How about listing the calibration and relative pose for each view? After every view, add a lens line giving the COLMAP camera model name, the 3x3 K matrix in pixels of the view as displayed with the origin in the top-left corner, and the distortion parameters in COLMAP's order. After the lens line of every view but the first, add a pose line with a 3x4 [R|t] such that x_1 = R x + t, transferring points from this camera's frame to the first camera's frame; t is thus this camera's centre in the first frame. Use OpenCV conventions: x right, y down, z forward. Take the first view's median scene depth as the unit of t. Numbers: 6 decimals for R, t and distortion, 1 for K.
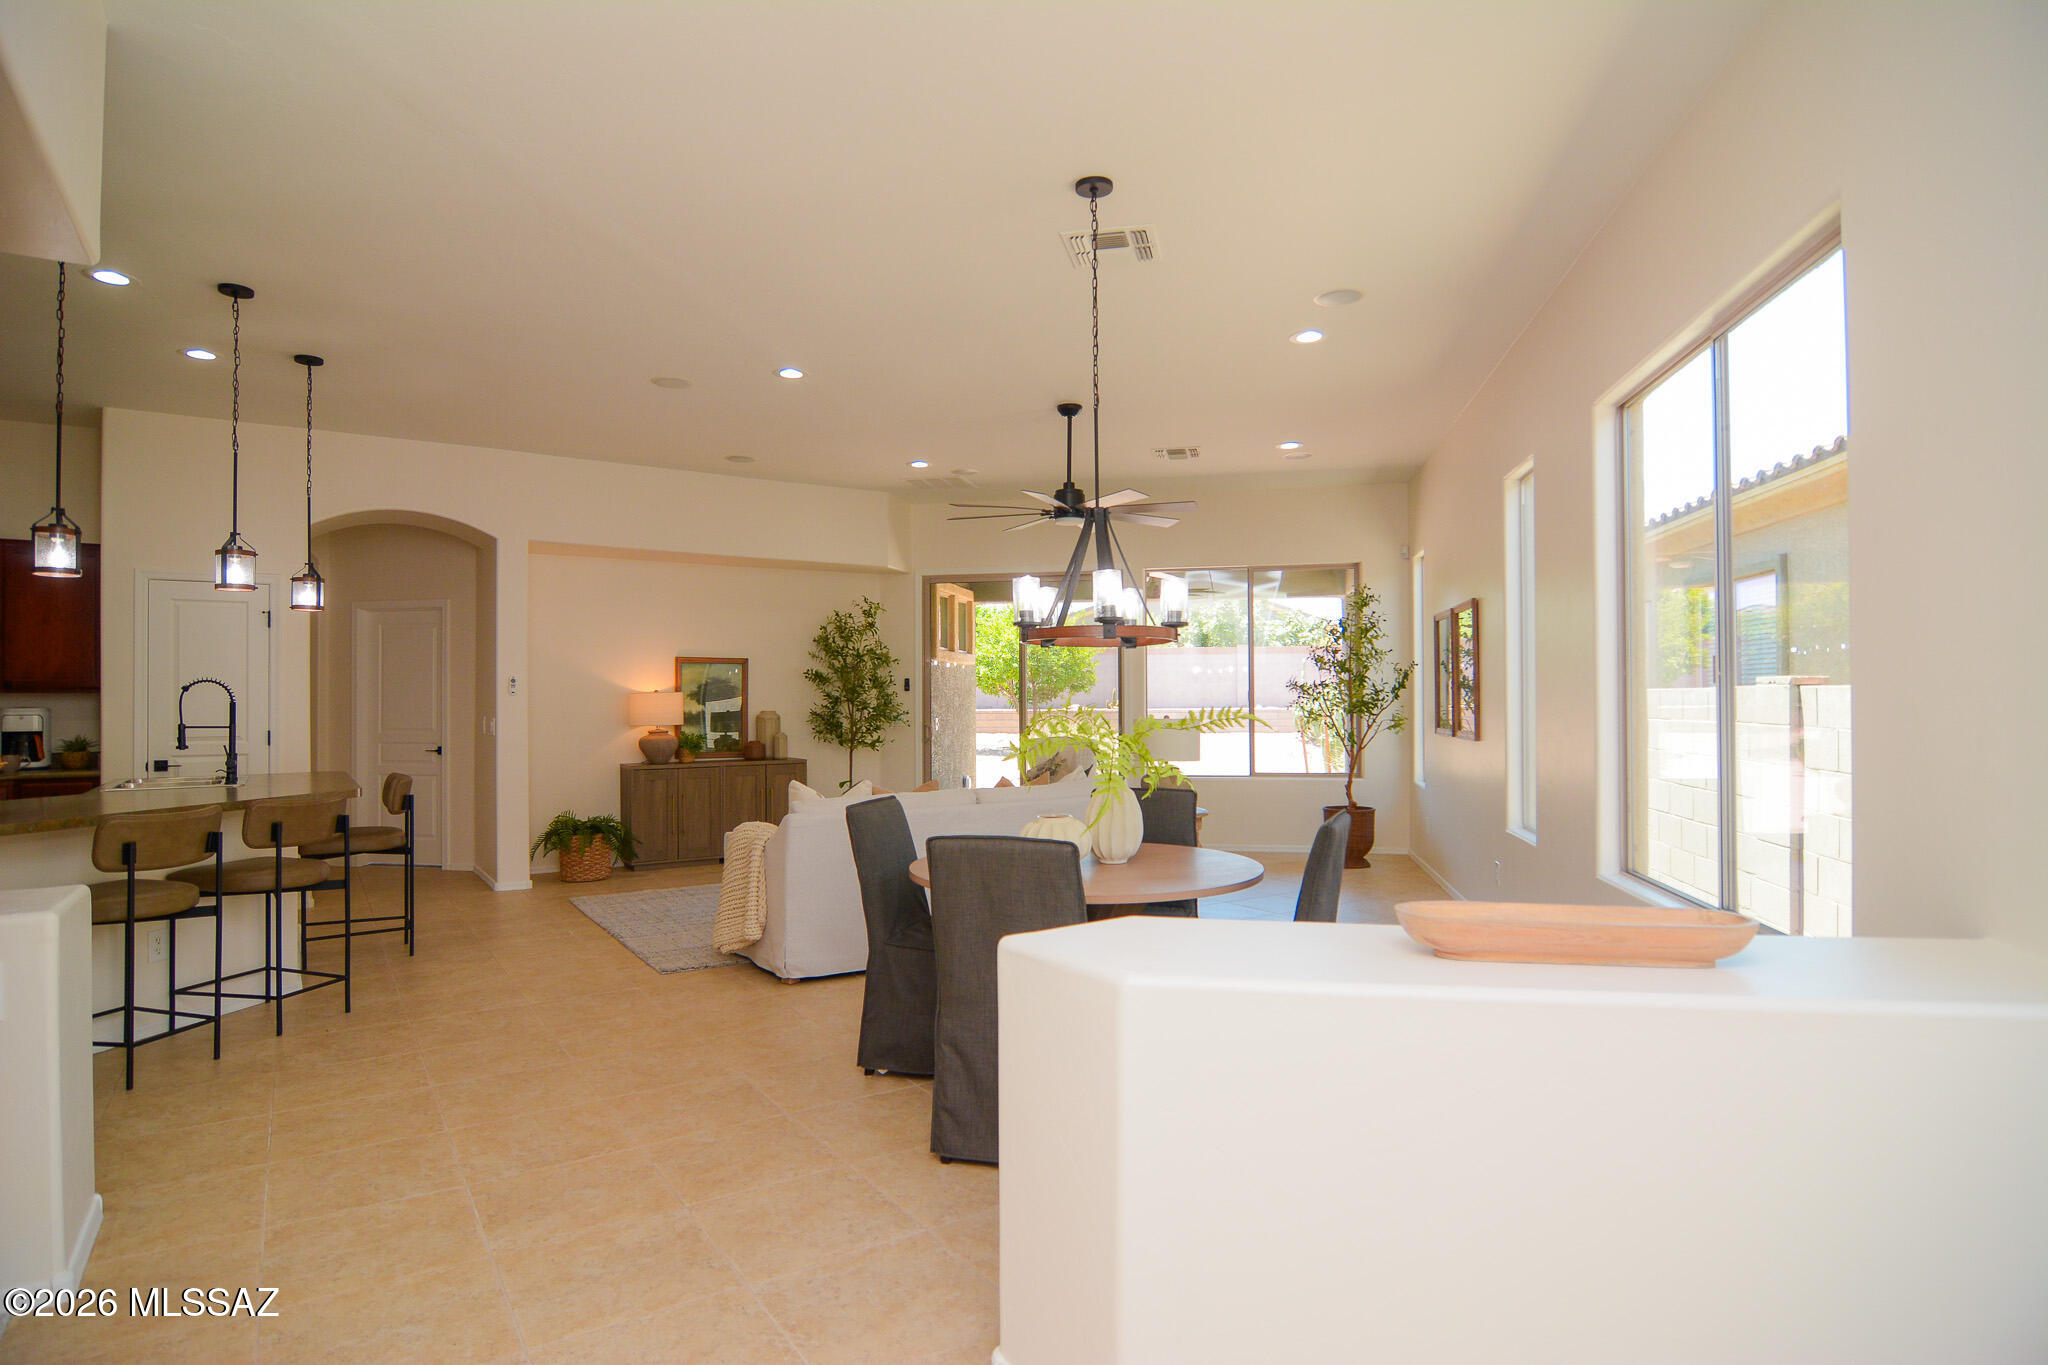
lens RADIAL K [[1133.1, 0, 1083.9], [0, 1133.1, 678.9], [0, 0, 1]] dist [0.000147, -0.020845]
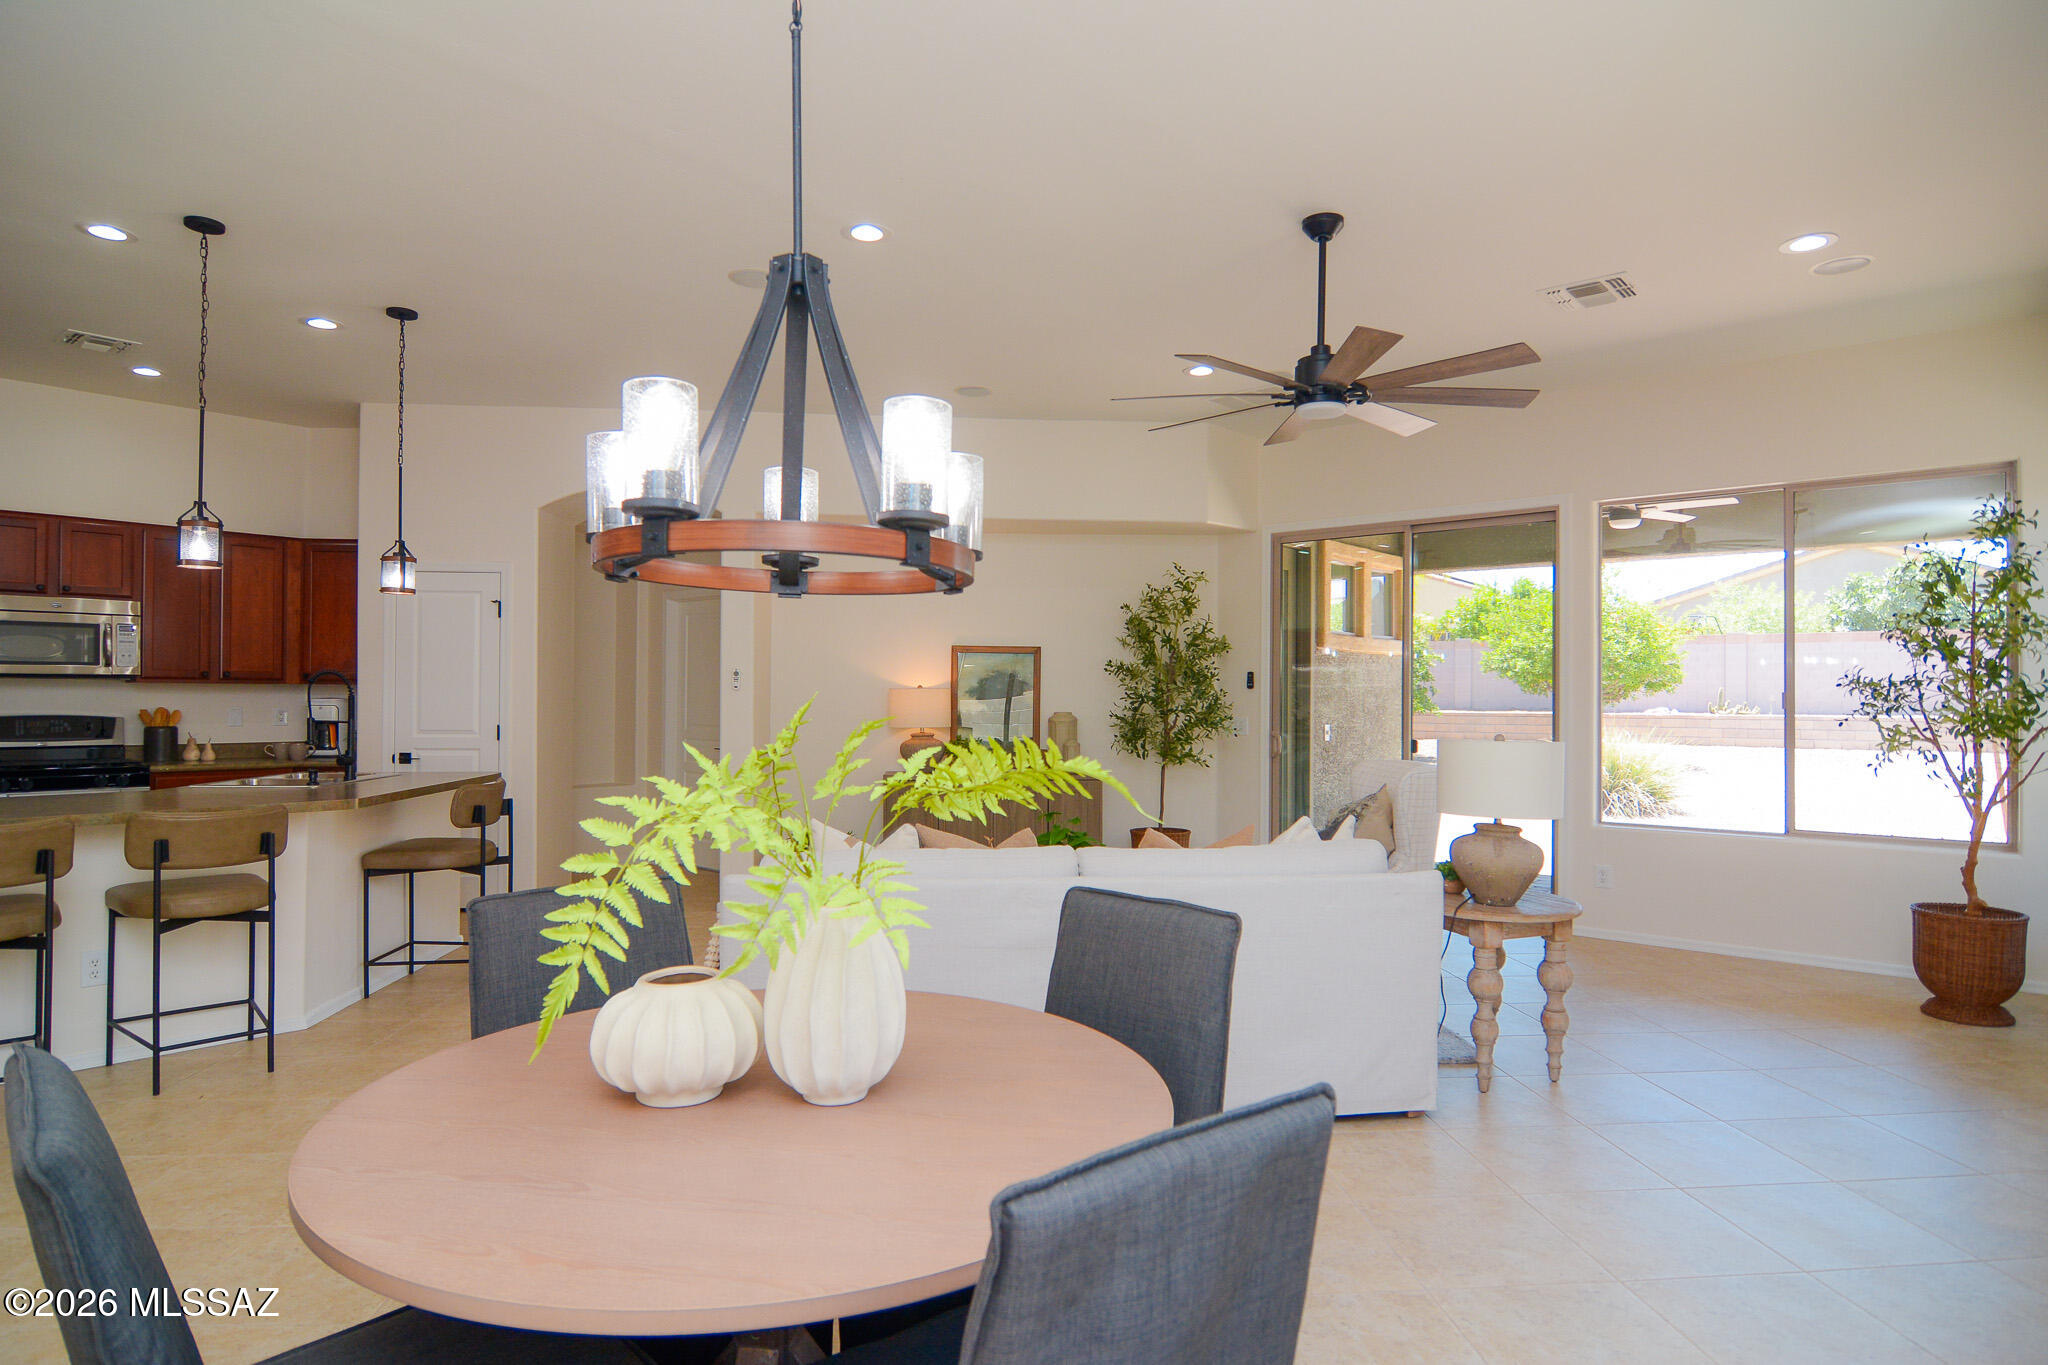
lens RADIAL K [[1133.1, 0, 1083.9], [0, 1133.1, 678.9], [0, 0, 1]] dist [0.000147, -0.020845]
pose [[0.853108, 0.002283, -0.521729, 0.155156], [-0.000935, 0.999996, 0.002847, 0.002651], [0.521733, -0.001941, 0.853106, 0.328872]]
